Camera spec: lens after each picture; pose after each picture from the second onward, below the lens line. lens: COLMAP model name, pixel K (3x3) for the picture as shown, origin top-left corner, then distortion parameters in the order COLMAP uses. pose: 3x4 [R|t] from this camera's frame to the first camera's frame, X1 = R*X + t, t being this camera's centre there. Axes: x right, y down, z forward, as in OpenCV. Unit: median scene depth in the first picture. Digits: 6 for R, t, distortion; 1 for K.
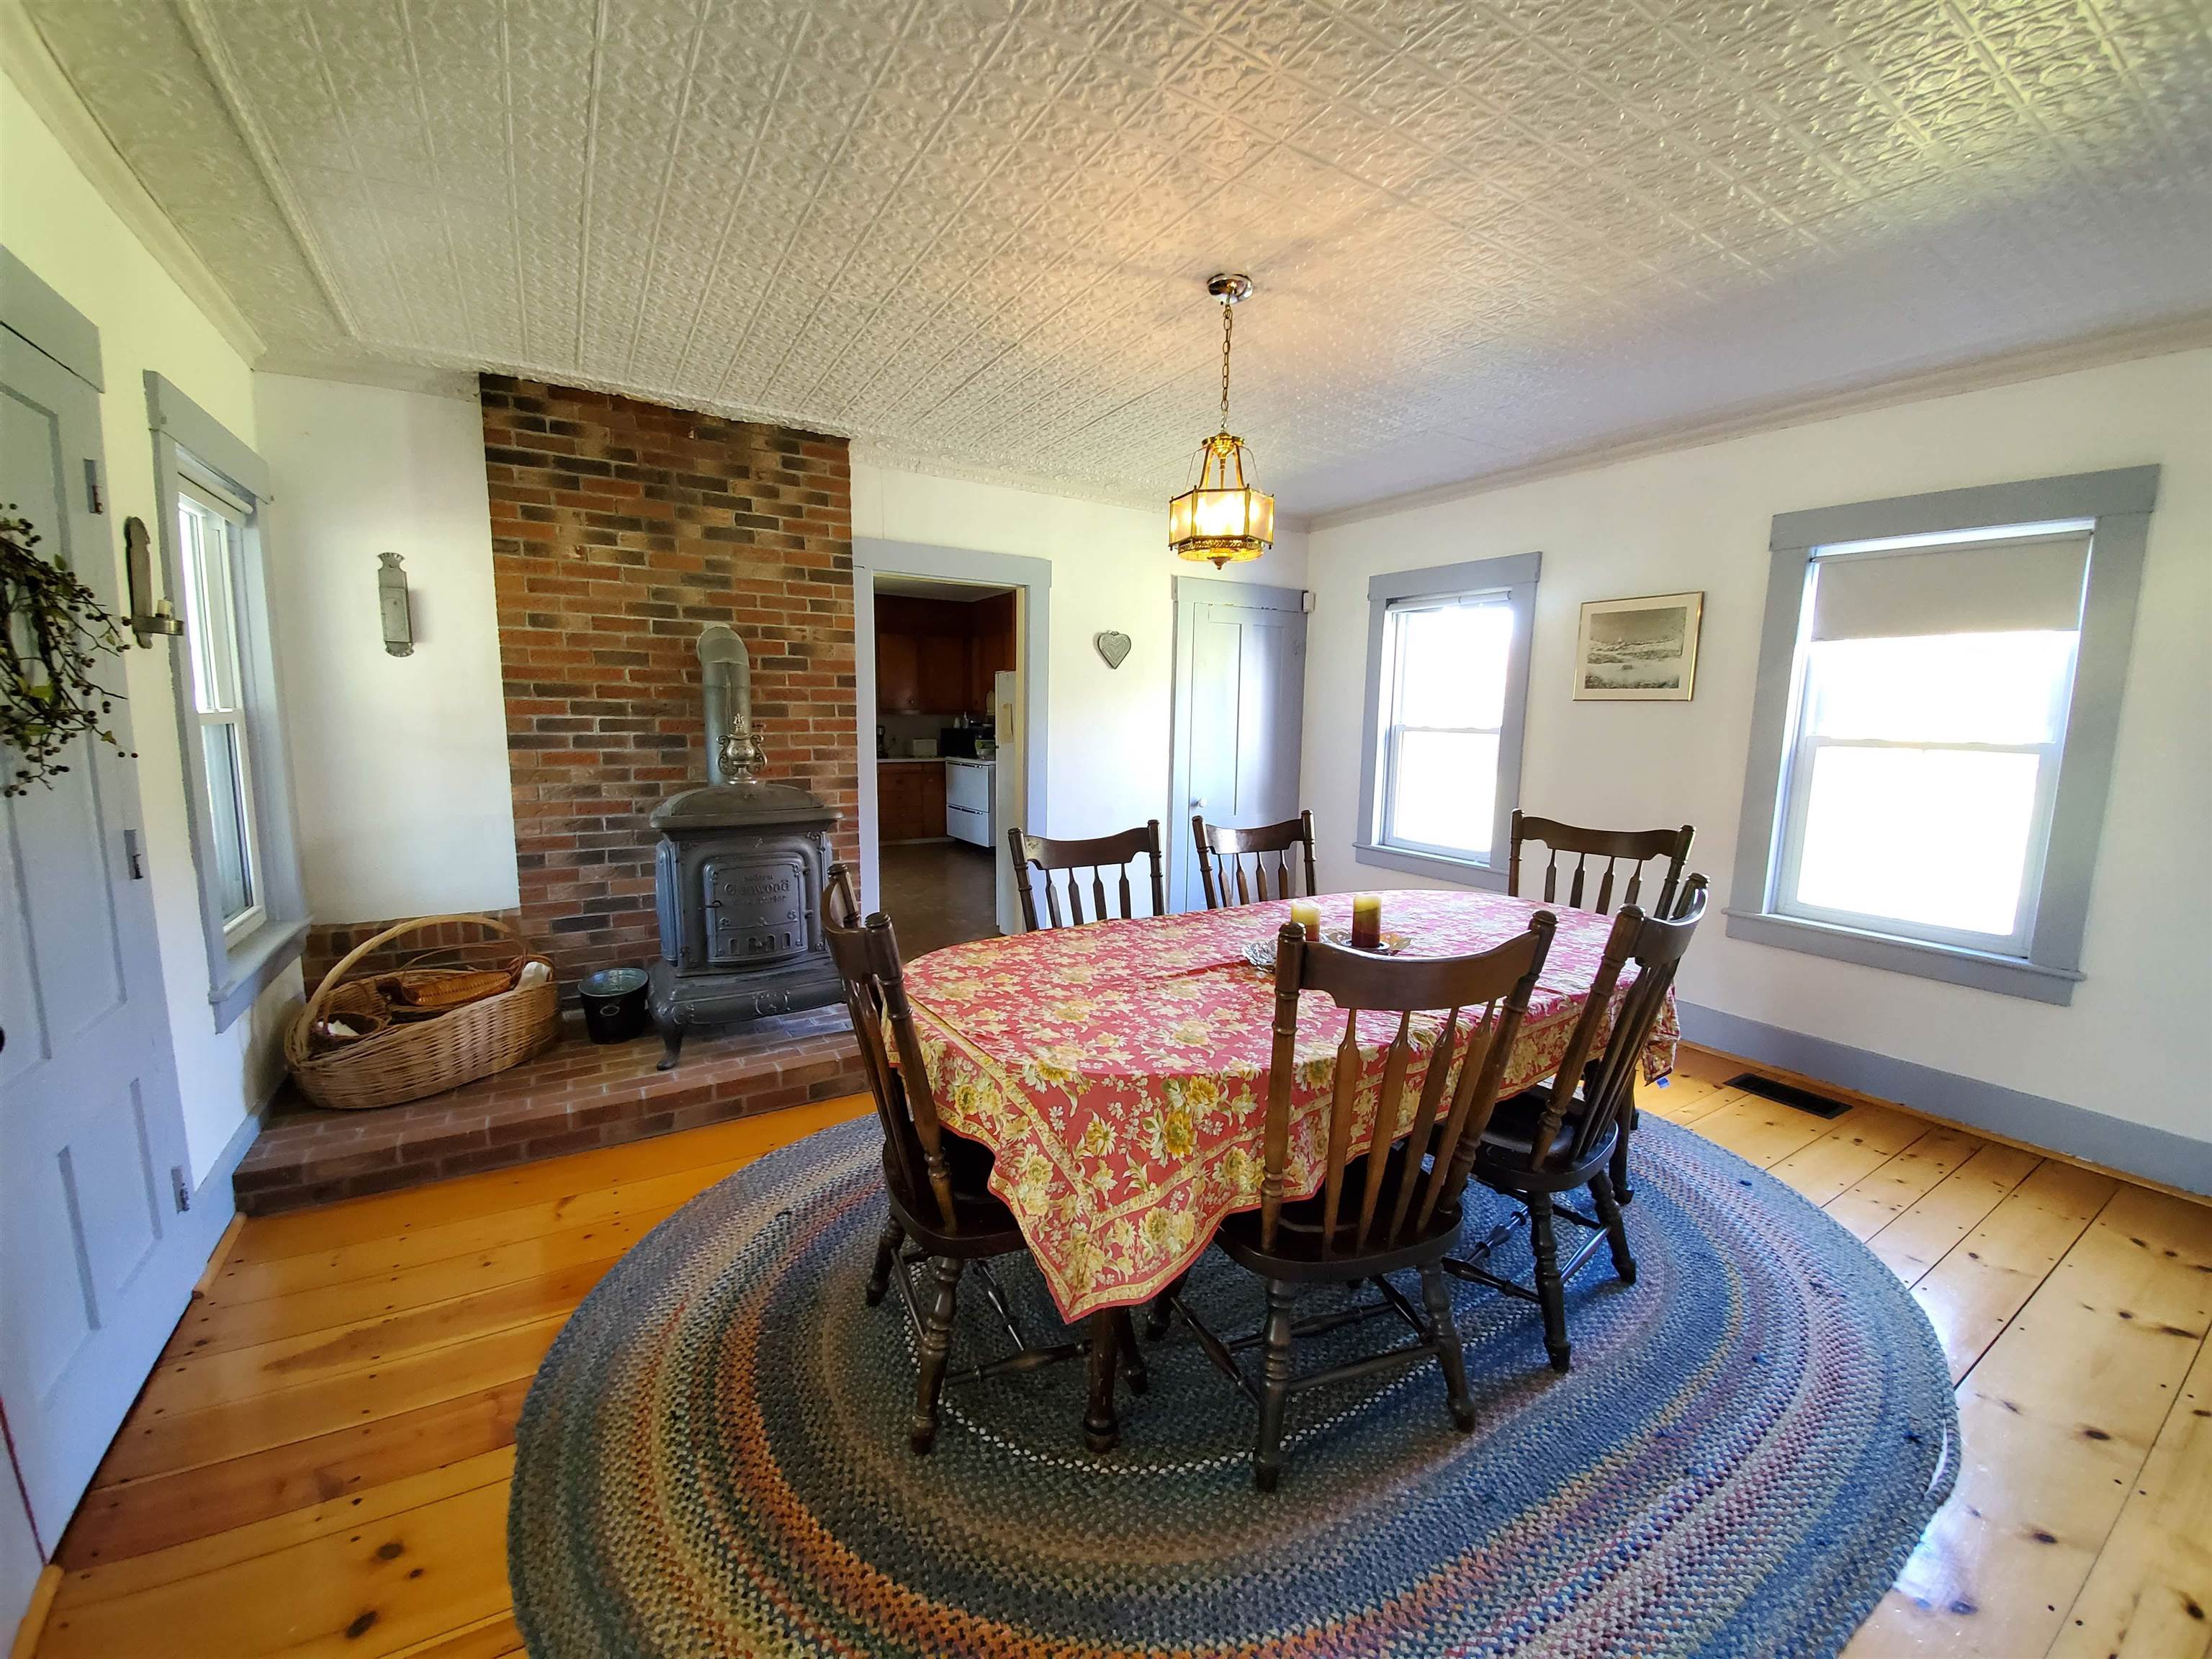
lens RADIAL K [[879.9, 0, 1097.1], [0, 879.9, 834.4], [0, 0, 1]] dist [0.014087, -0.016336]
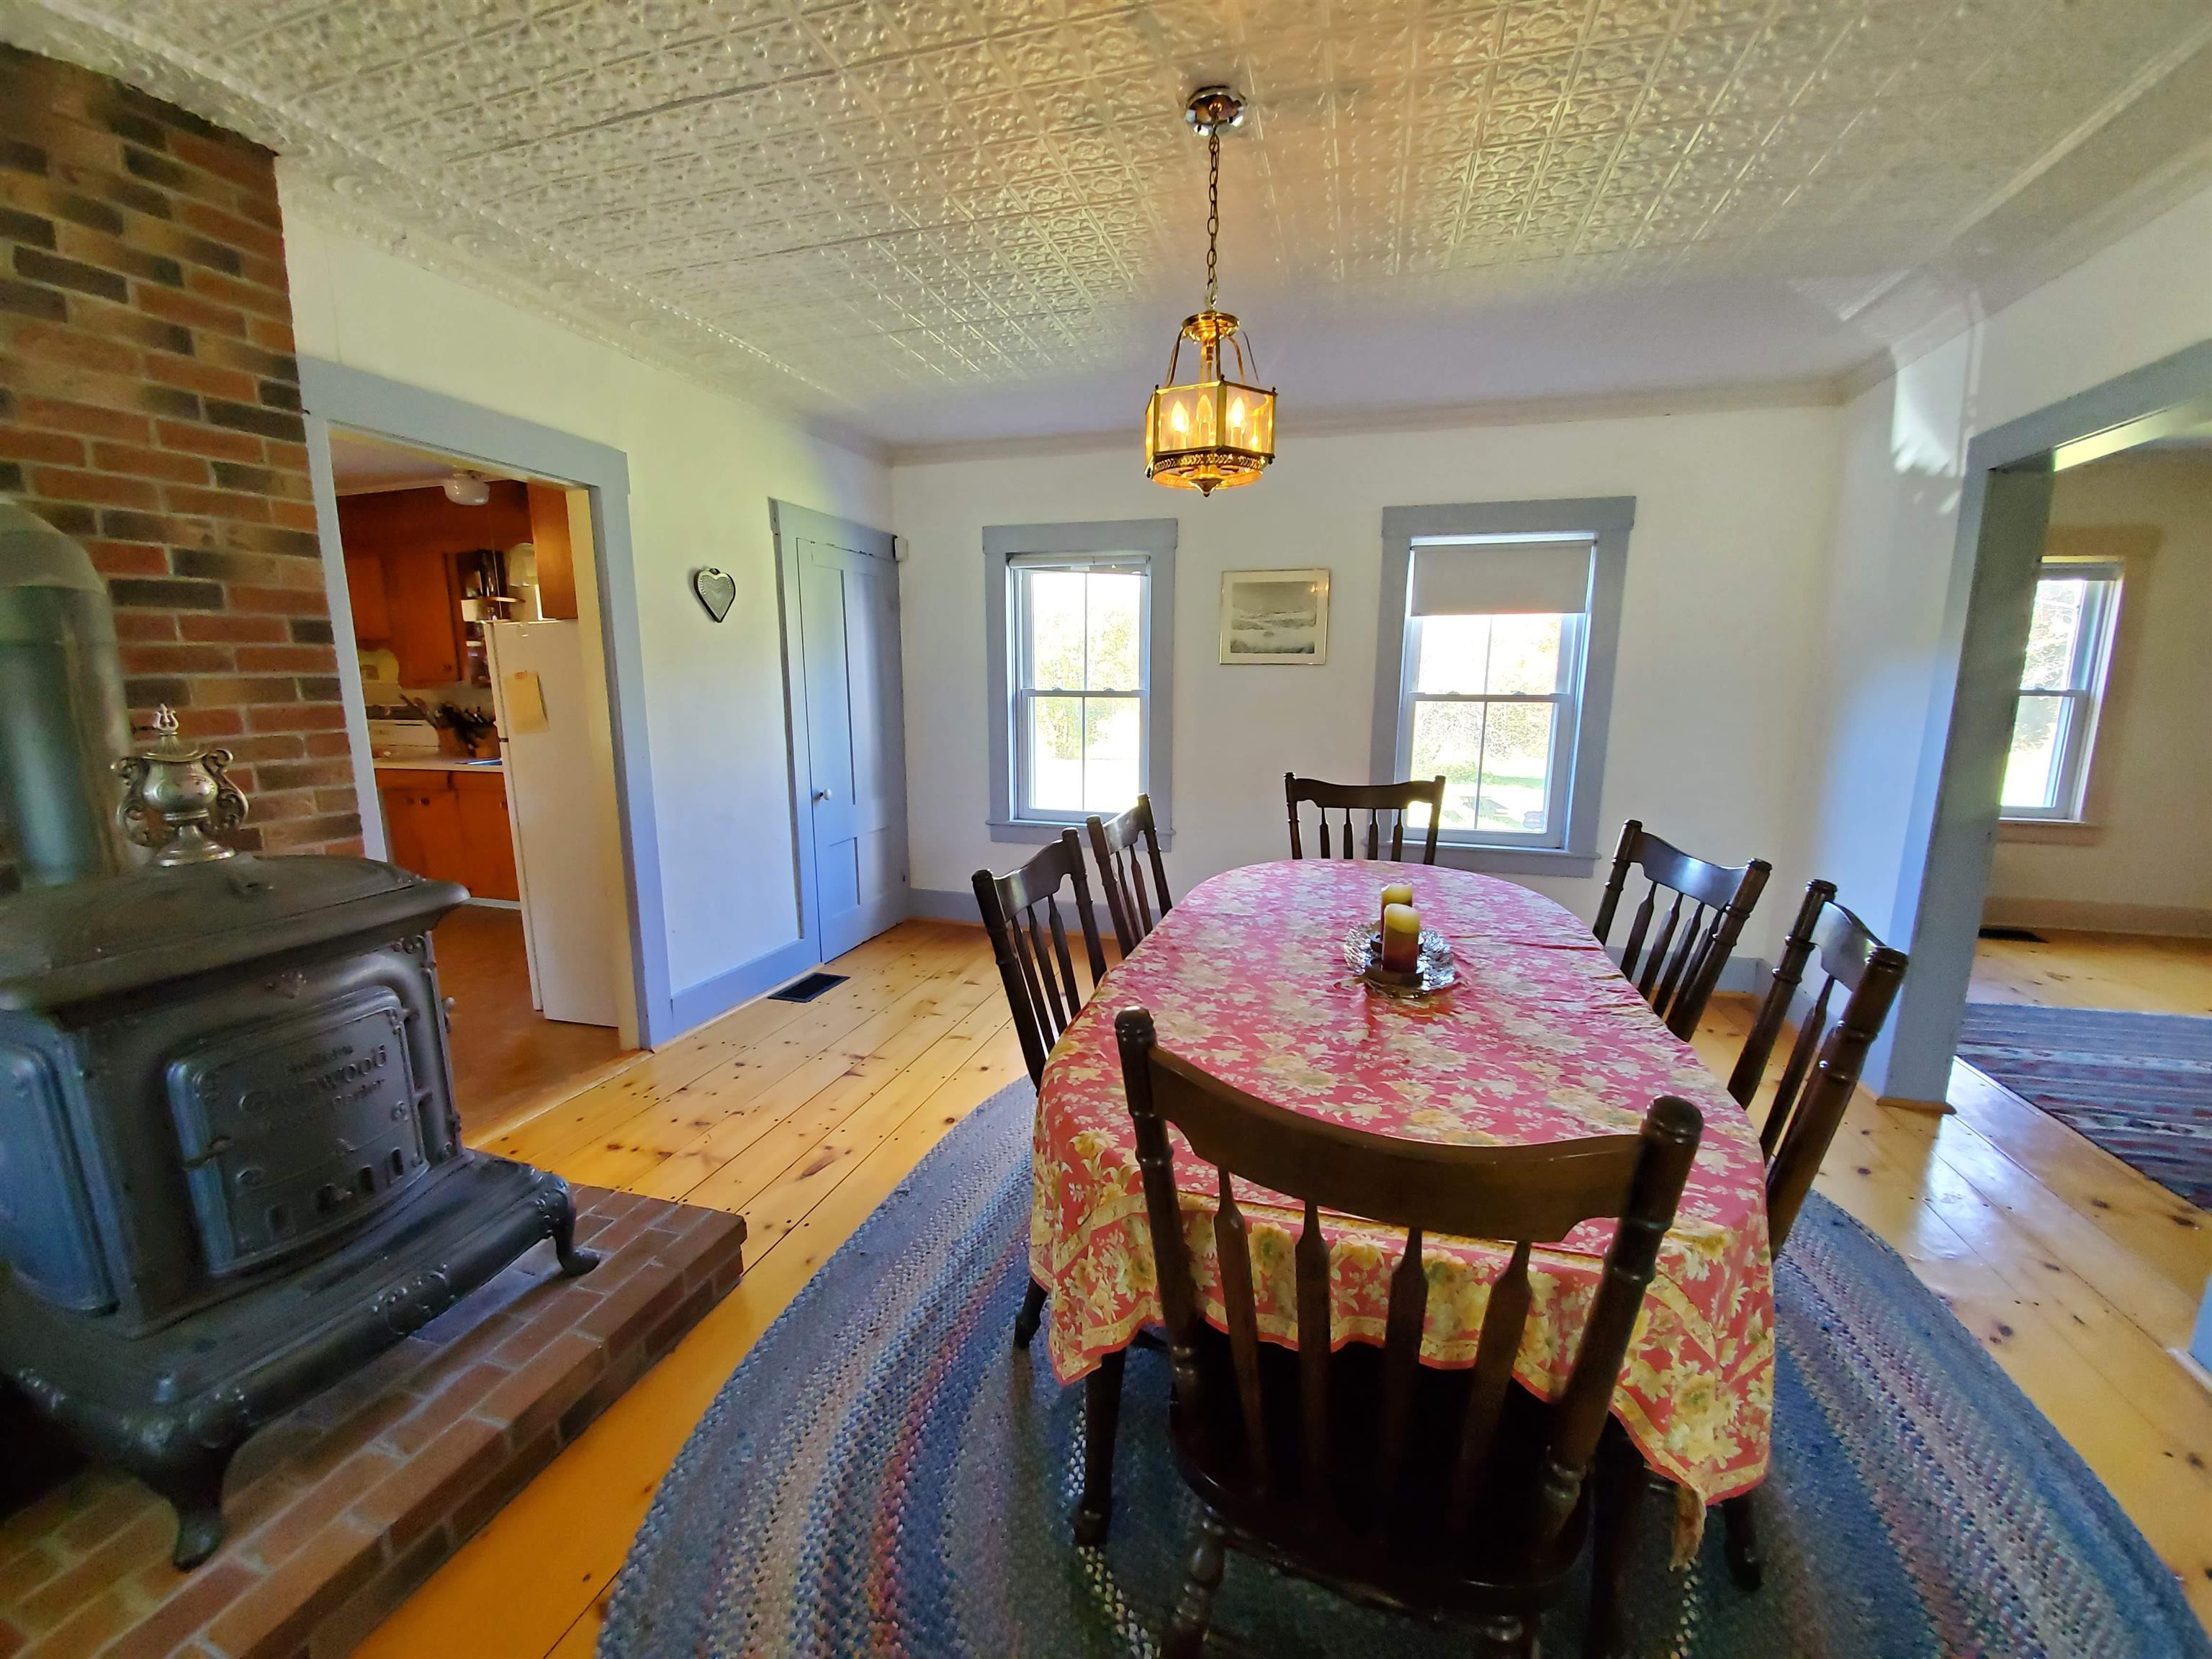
lens RADIAL K [[879.9, 0, 1097.1], [0, 879.9, 834.4], [0, 0, 1]] dist [0.014087, -0.016336]
pose [[0.742371, -0.130452, 0.657166, -0.320429], [0.102376, 0.991430, 0.081156, -0.054567], [-0.662121, 0.007031, 0.749364, 0.332072]]
